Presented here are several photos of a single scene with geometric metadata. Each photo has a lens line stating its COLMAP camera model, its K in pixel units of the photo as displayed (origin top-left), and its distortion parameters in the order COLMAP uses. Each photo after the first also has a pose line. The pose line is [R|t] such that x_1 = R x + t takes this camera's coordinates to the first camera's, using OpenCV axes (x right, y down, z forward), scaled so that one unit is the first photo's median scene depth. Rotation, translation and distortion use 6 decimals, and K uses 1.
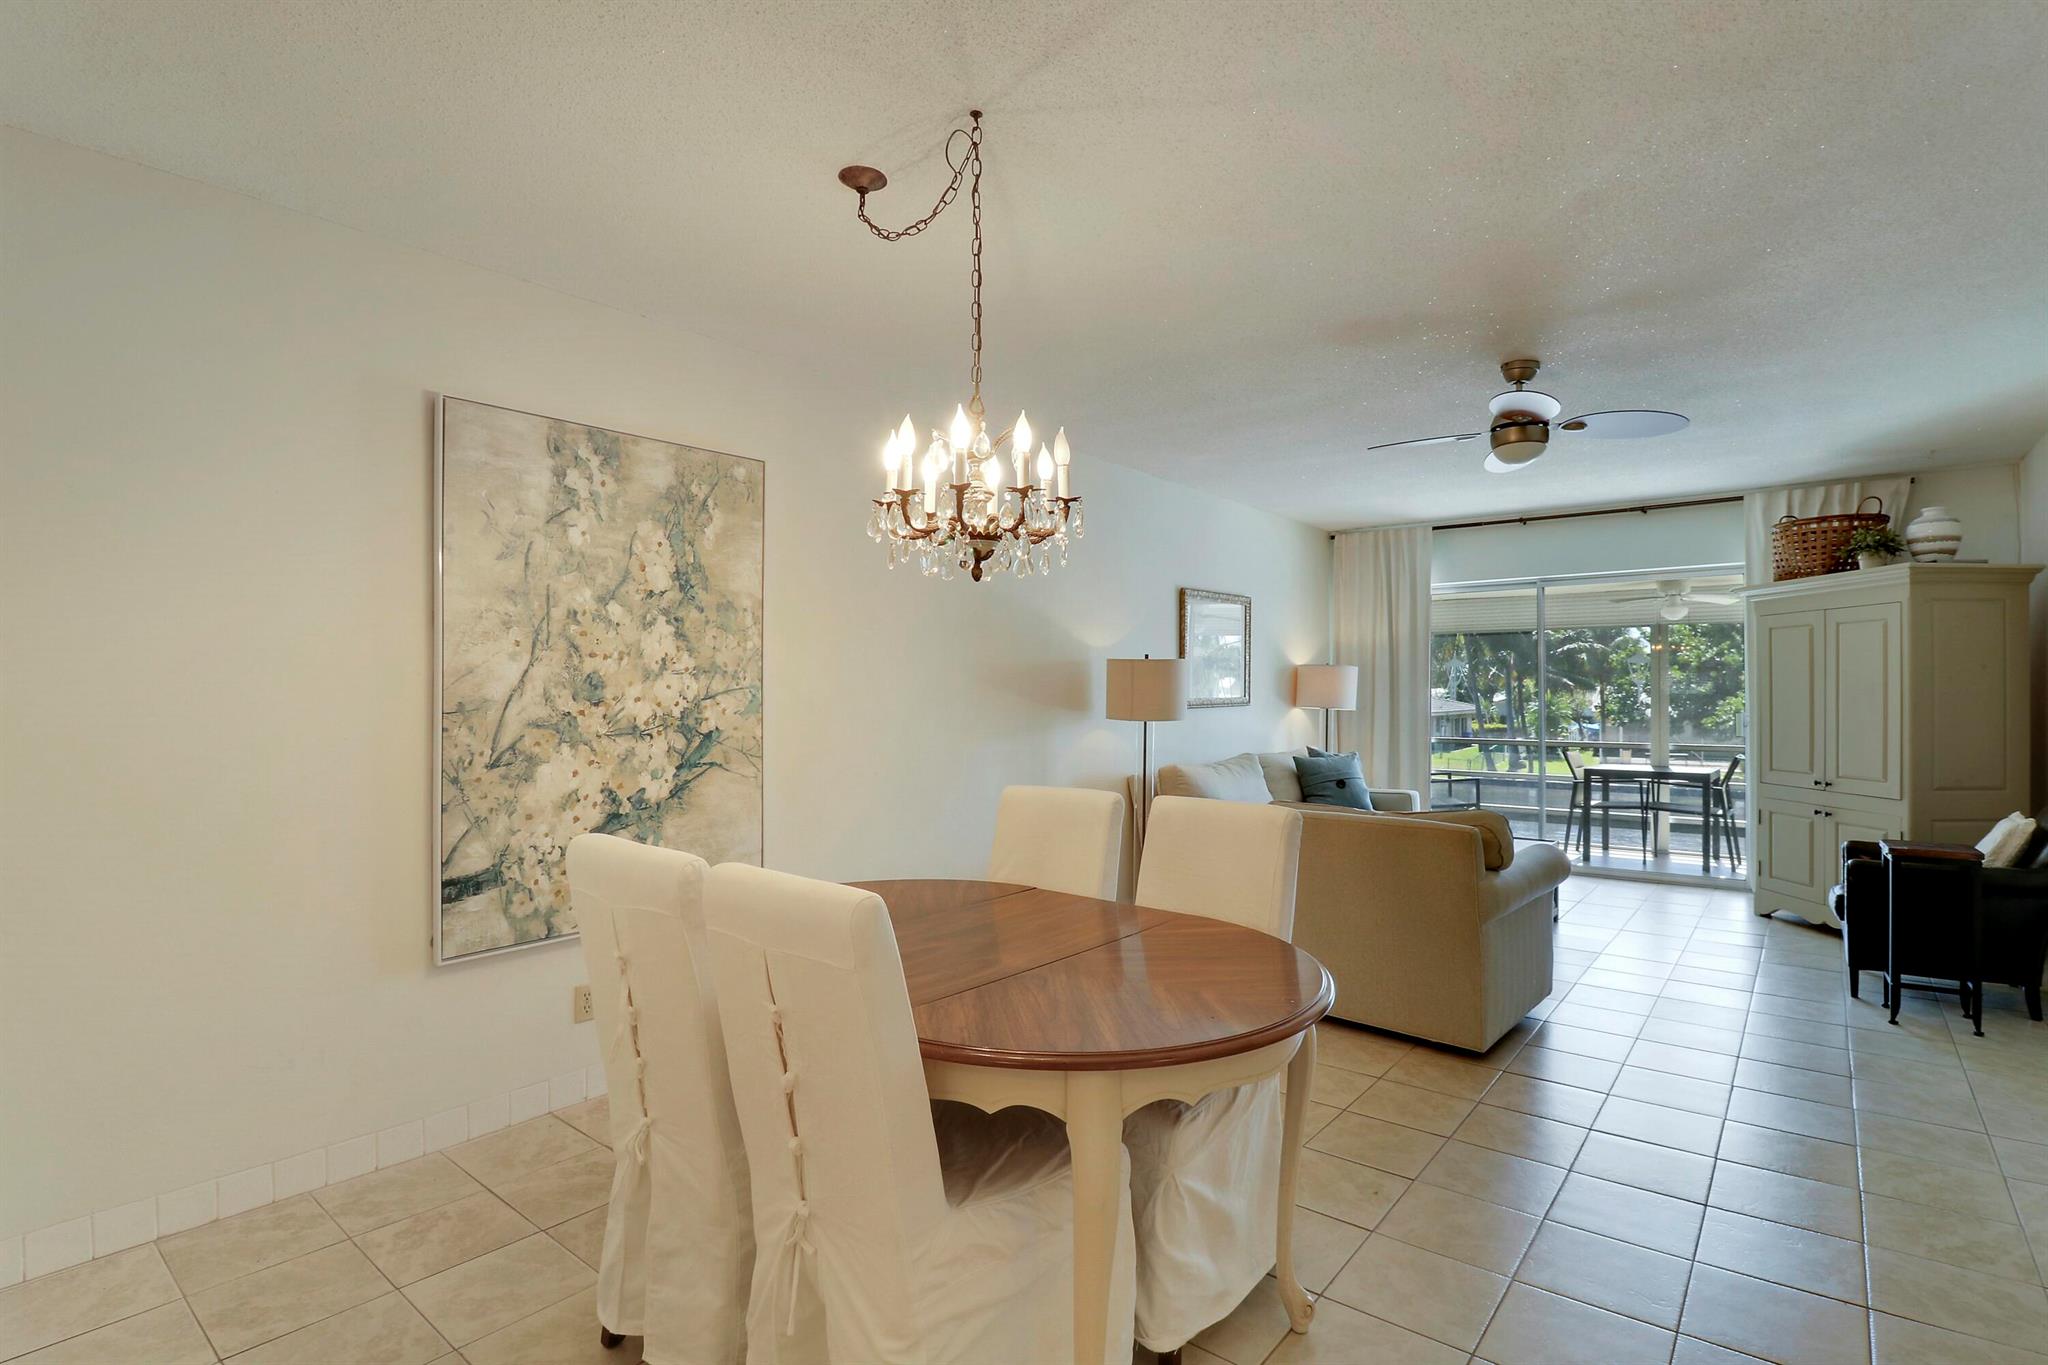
lens RADIAL K [[940.3, 0, 1045.2], [0, 940.3, 683.2], [0, 0, 1]] dist [0.002164, -0.007296]
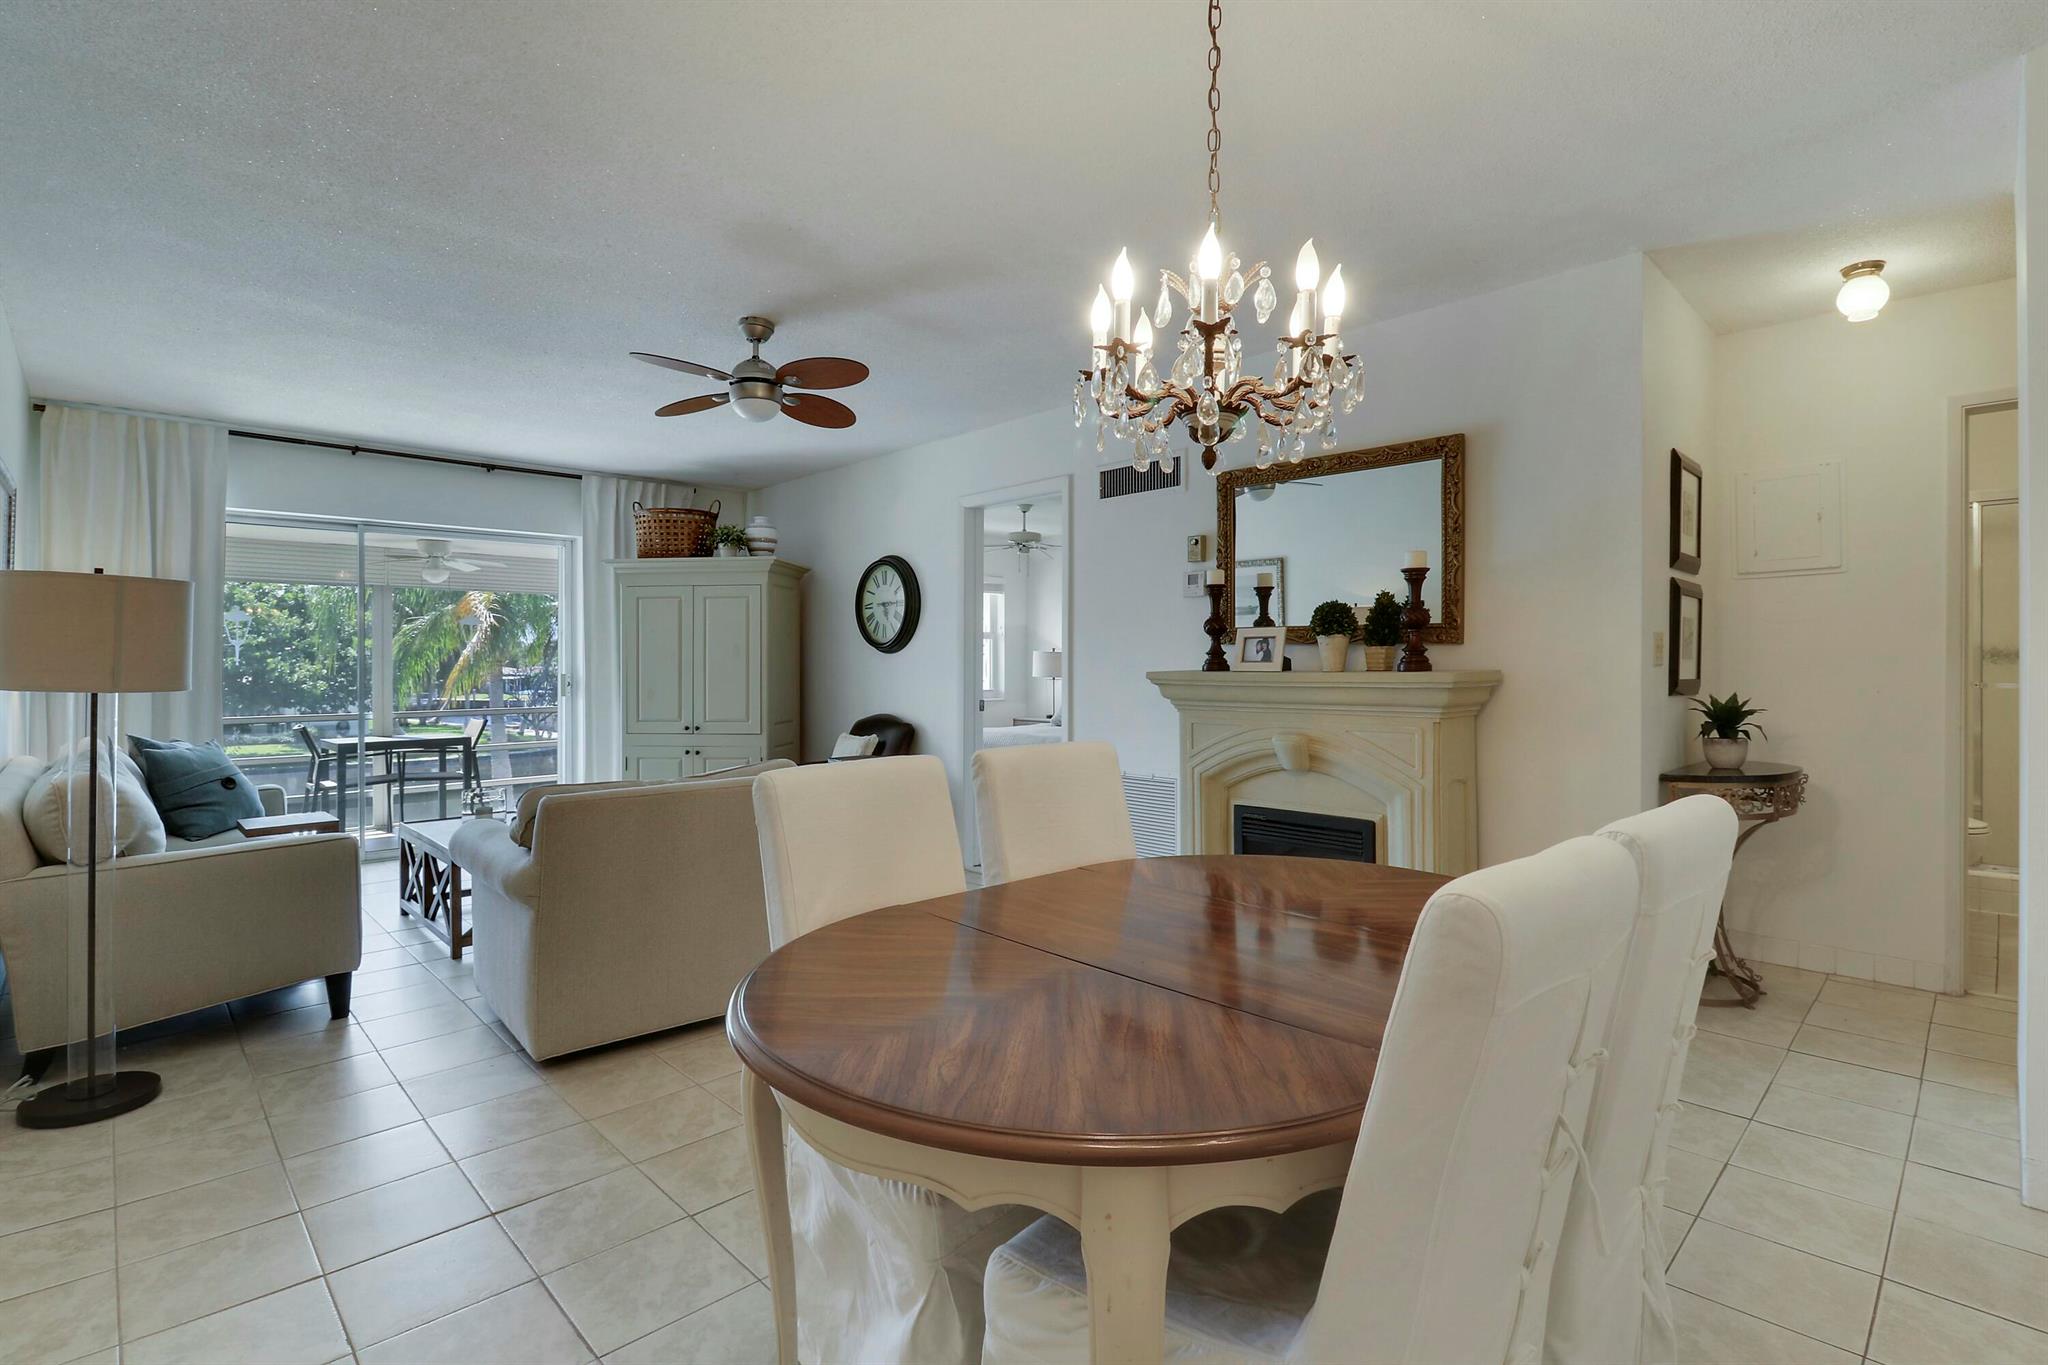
lens RADIAL K [[940.3, 0, 984.1], [0, 940.3, 631.8], [0, 0, 1]] dist [0.002164, -0.007296]
pose [[0.131802, 0.034170, 0.990687, -0.448332], [-0.003786, 0.999416, -0.033968, 0.029935], [-0.991269, 0.000726, 0.131855, 0.617599]]
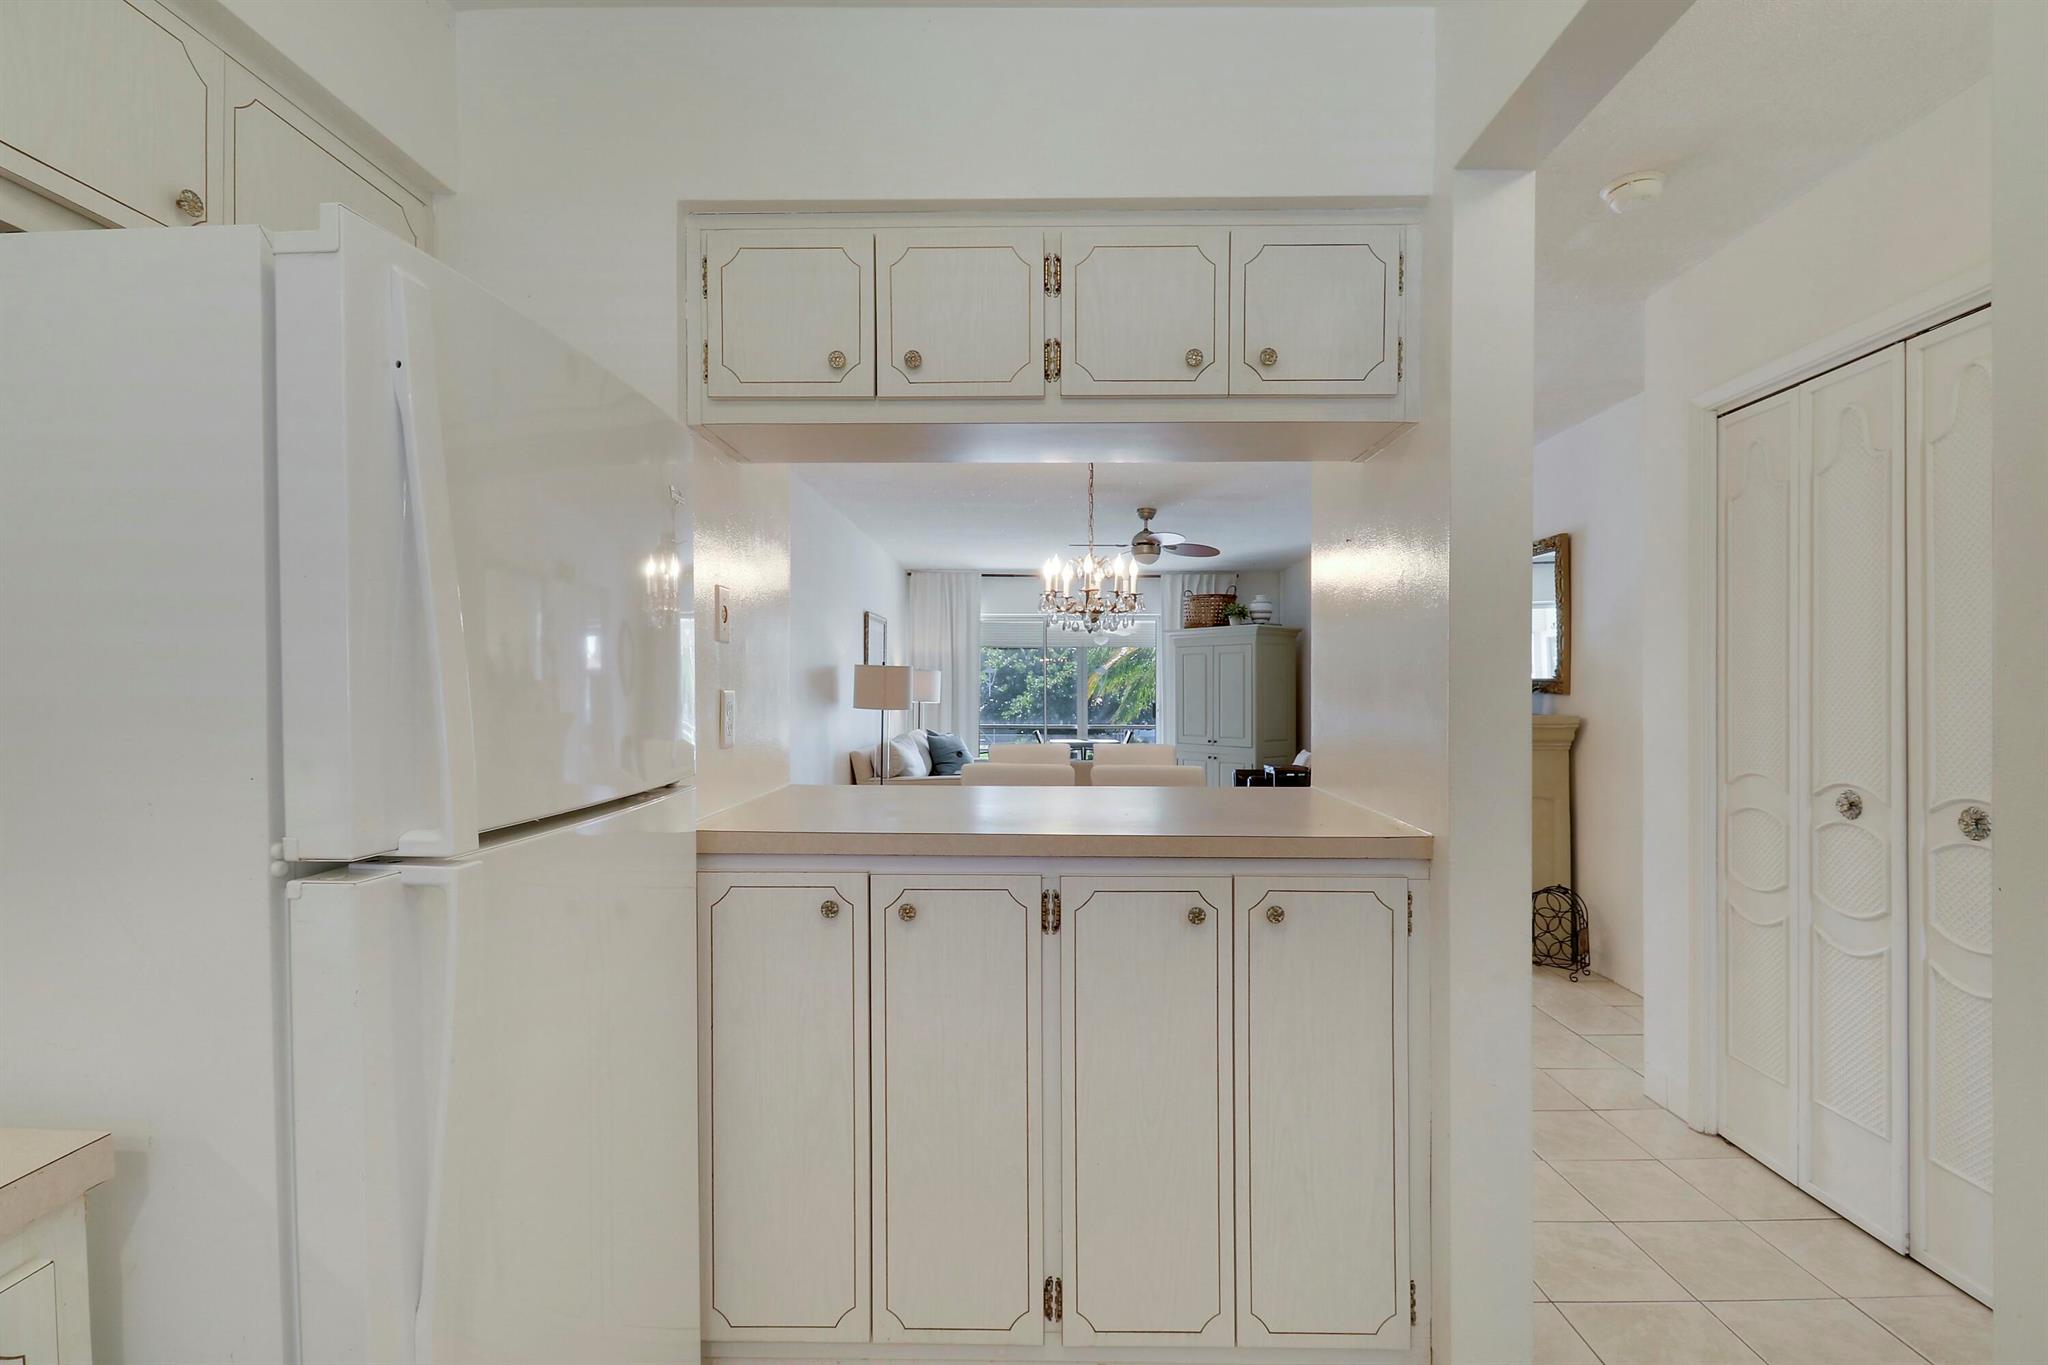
lens RADIAL K [[940.3, 0, 1021.2], [0, 940.3, 679.6], [0, 0, 1]] dist [0.002164, -0.007296]
pose [[0.785517, 0.010890, 0.618745, -0.789858], [-0.009083, 0.999940, -0.006068, 0.001811], [-0.618774, -0.000854, 0.785569, -0.270105]]
